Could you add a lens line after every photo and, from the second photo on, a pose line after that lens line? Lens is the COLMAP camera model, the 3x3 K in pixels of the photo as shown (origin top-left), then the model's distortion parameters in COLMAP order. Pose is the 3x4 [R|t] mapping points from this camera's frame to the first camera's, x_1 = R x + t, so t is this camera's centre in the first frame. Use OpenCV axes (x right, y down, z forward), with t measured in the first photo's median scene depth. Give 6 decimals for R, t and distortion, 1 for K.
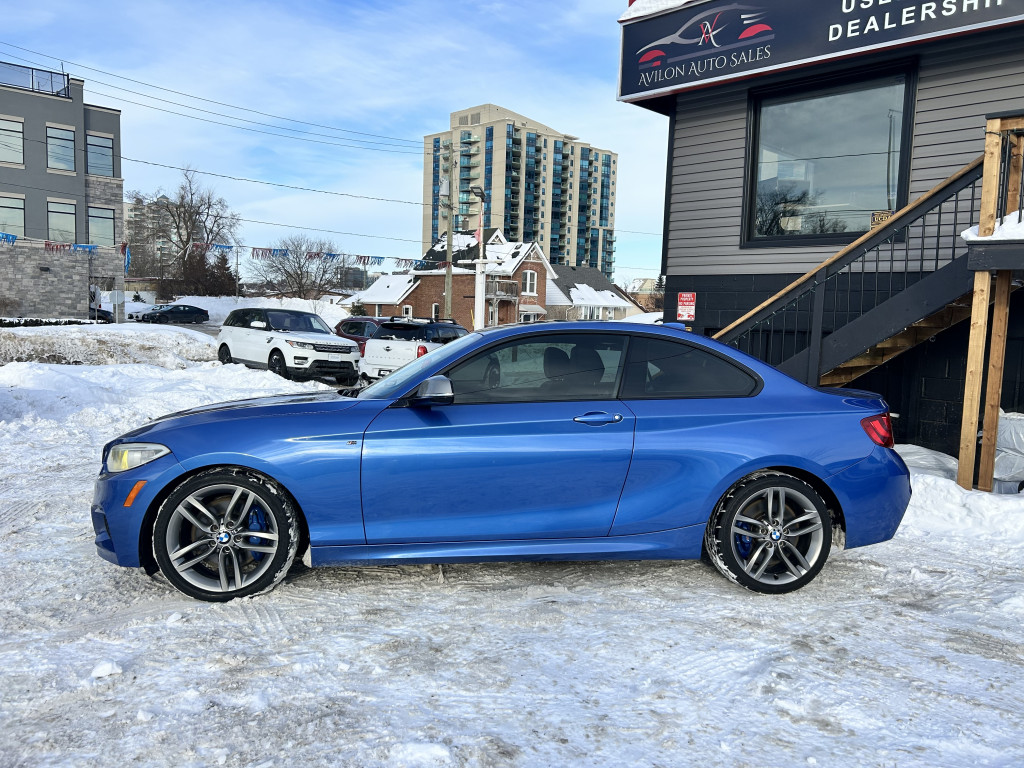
lens RADIAL K [[771.3, 0, 519.9], [0, 771.3, 378.4], [0, 0, 1]] dist [0.045896, -0.045848]
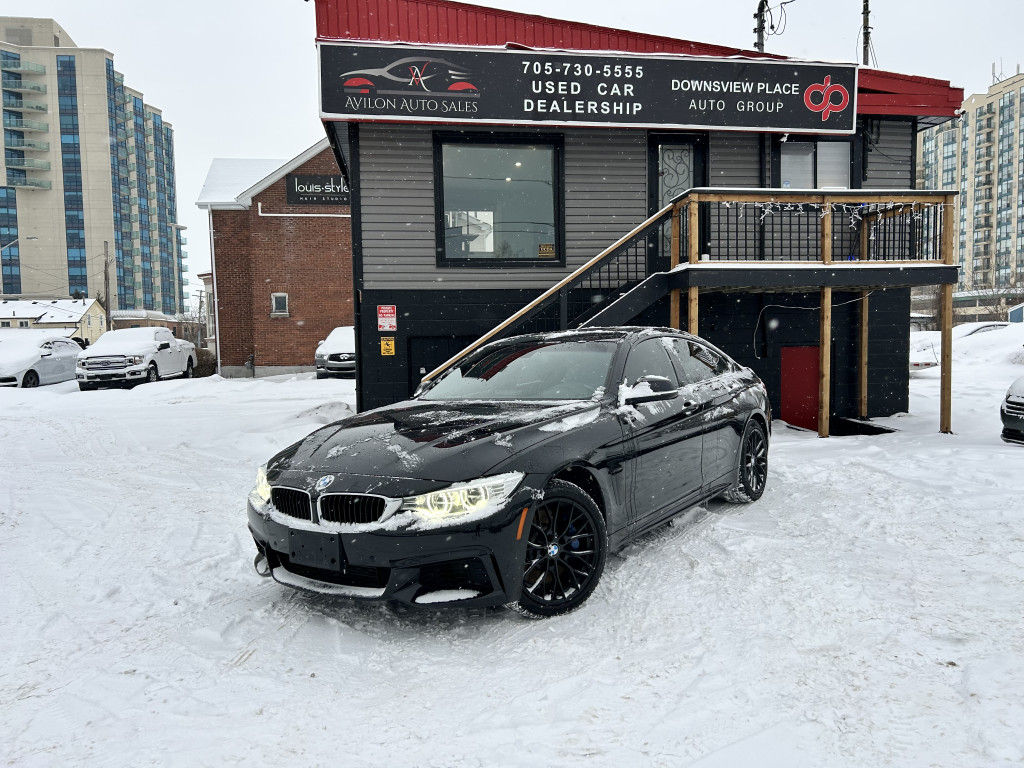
lens RADIAL K [[771.3, 0, 513.2], [0, 771.3, 393.4], [0, 0, 1]] dist [0.045896, -0.045848]
pose [[0.607180, -0.097695, 0.788535, -0.252368], [0.102462, 0.993753, 0.044224, -0.007792], [-0.787930, 0.053943, 0.613397, 0.088847]]
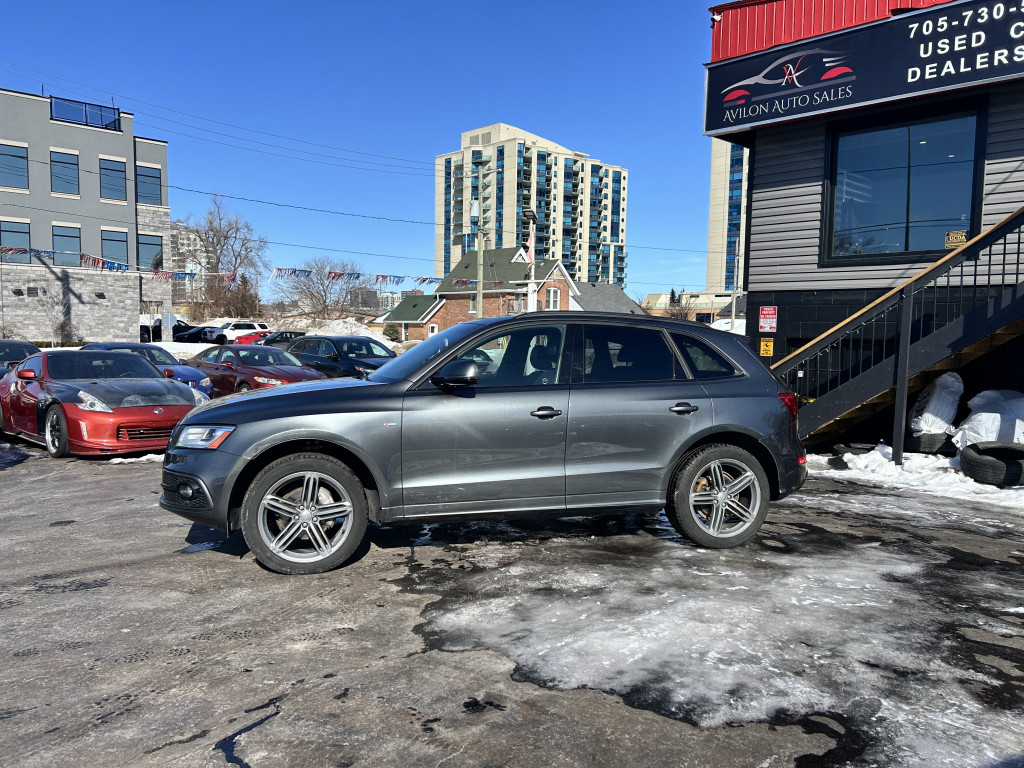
lens RADIAL K [[771.3, 0, 505.1], [0, 771.3, 390.1], [0, 0, 1]] dist [0.045896, -0.045848]
pose [[0.999488, -0.012349, -0.029505, -0.058316], [0.012138, 0.999899, -0.007327, 0.005321], [0.029592, 0.006965, 0.999538, -0.052881]]
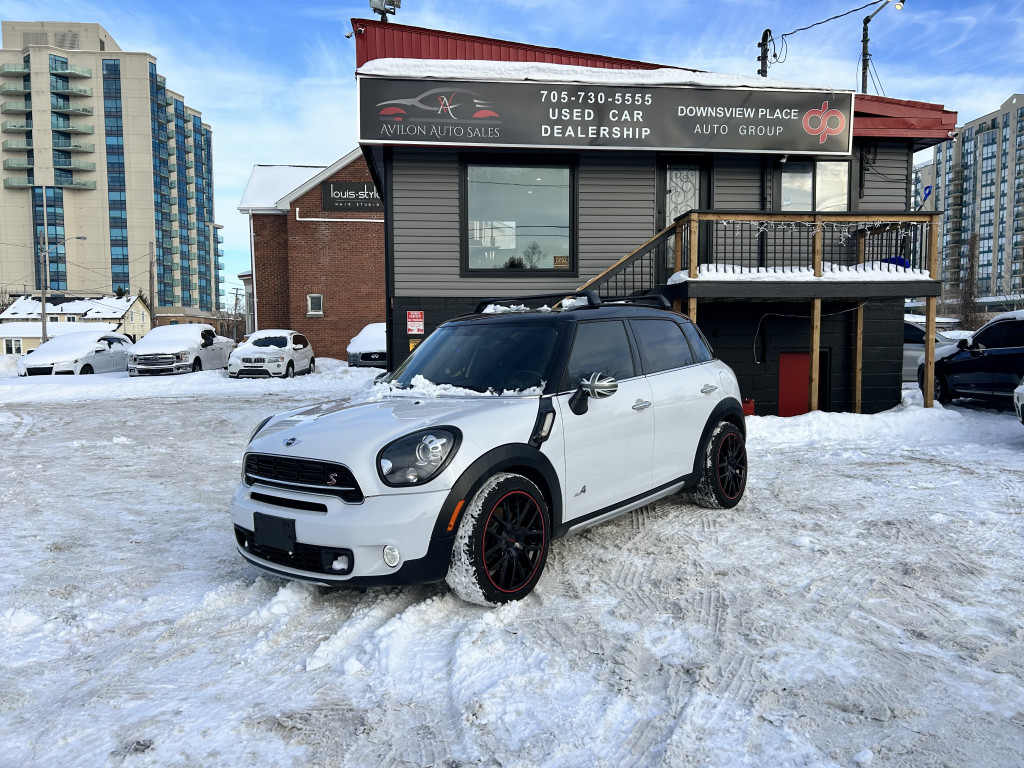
lens RADIAL K [[771.3, 0, 503.7], [0, 771.3, 396.7], [0, 0, 1]] dist [0.045896, -0.045848]
pose [[0.645396, -0.092270, 0.758255, -0.286040], [0.089579, 0.994970, 0.044829, -0.008720], [-0.758577, 0.038991, 0.650416, 0.051840]]
